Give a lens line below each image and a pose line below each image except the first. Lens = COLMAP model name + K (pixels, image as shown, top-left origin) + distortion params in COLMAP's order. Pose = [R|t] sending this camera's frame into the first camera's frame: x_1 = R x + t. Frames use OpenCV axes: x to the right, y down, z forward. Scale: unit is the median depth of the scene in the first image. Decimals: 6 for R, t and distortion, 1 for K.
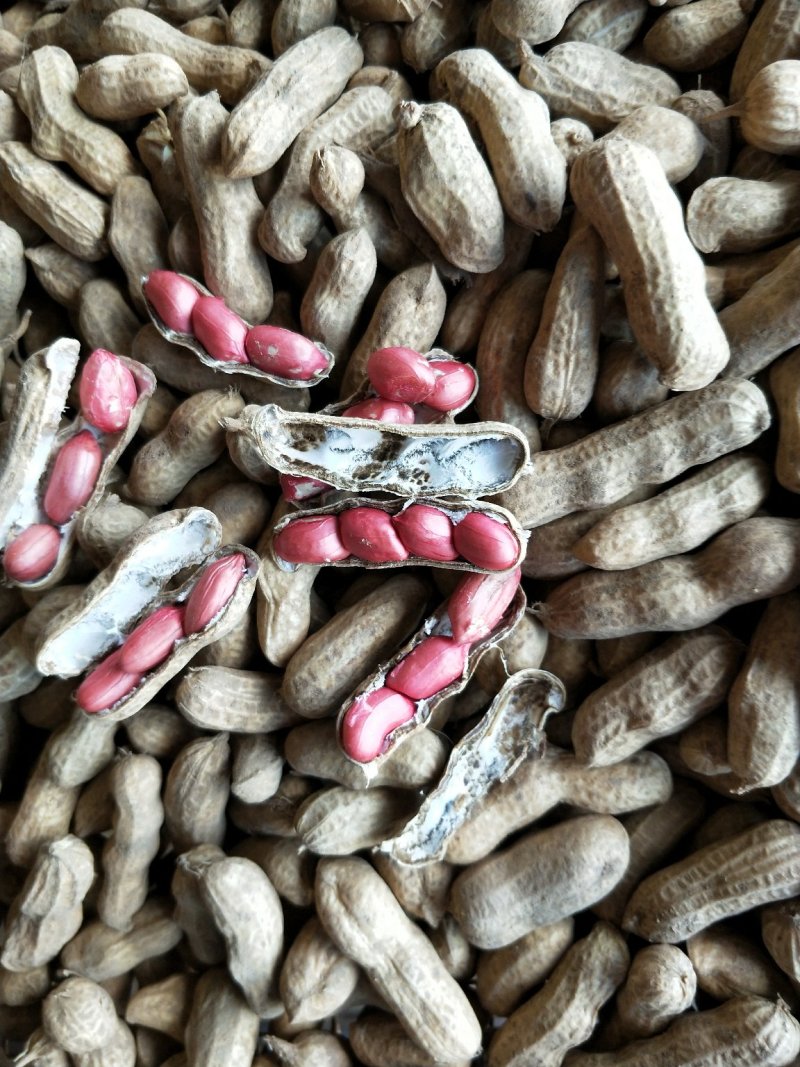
lens RADIAL K [[870.4, 0, 400.0], [0, 870.4, 533.5], [0, 0, 1]] dist [-0.003747, -0.010348]
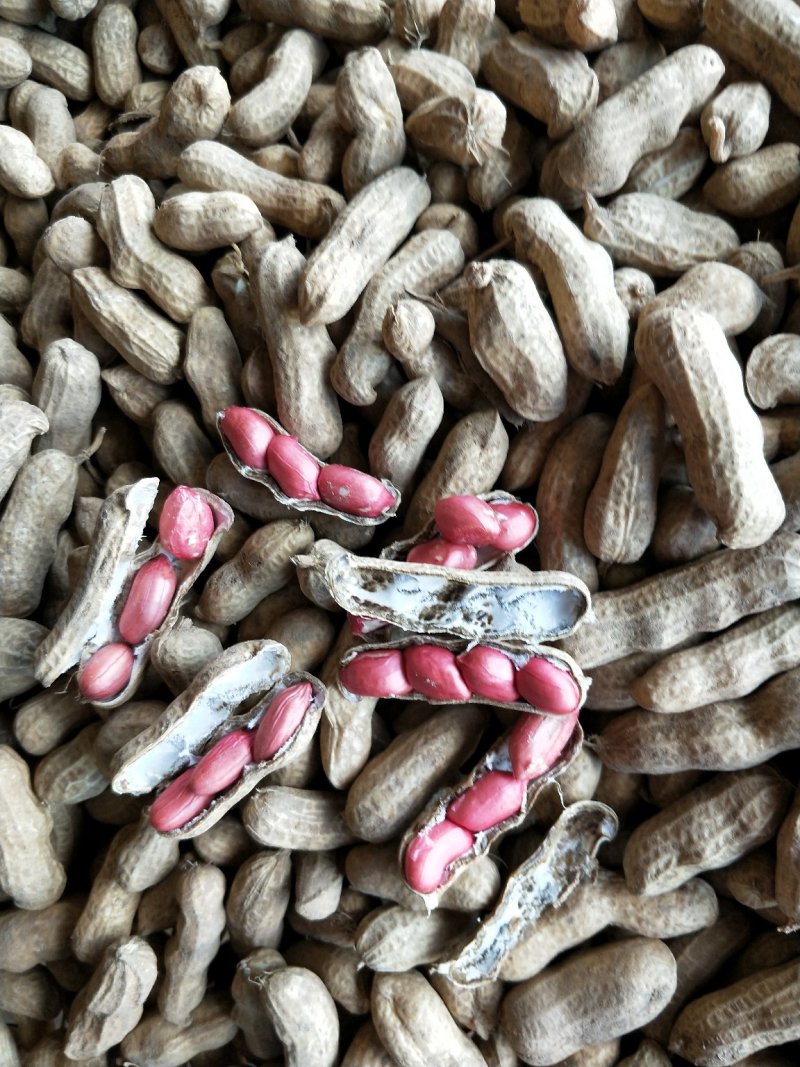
lens RADIAL K [[864.7, 0, 407.6], [0, 864.7, 532.0], [0, 0, 1]] dist [0.001625, -0.011038]
pose [[0.999744, 0.018539, -0.013002, -0.053921], [-0.018566, 0.999826, -0.001980, -0.157987], [0.012963, 0.002221, 0.999914, -0.036545]]
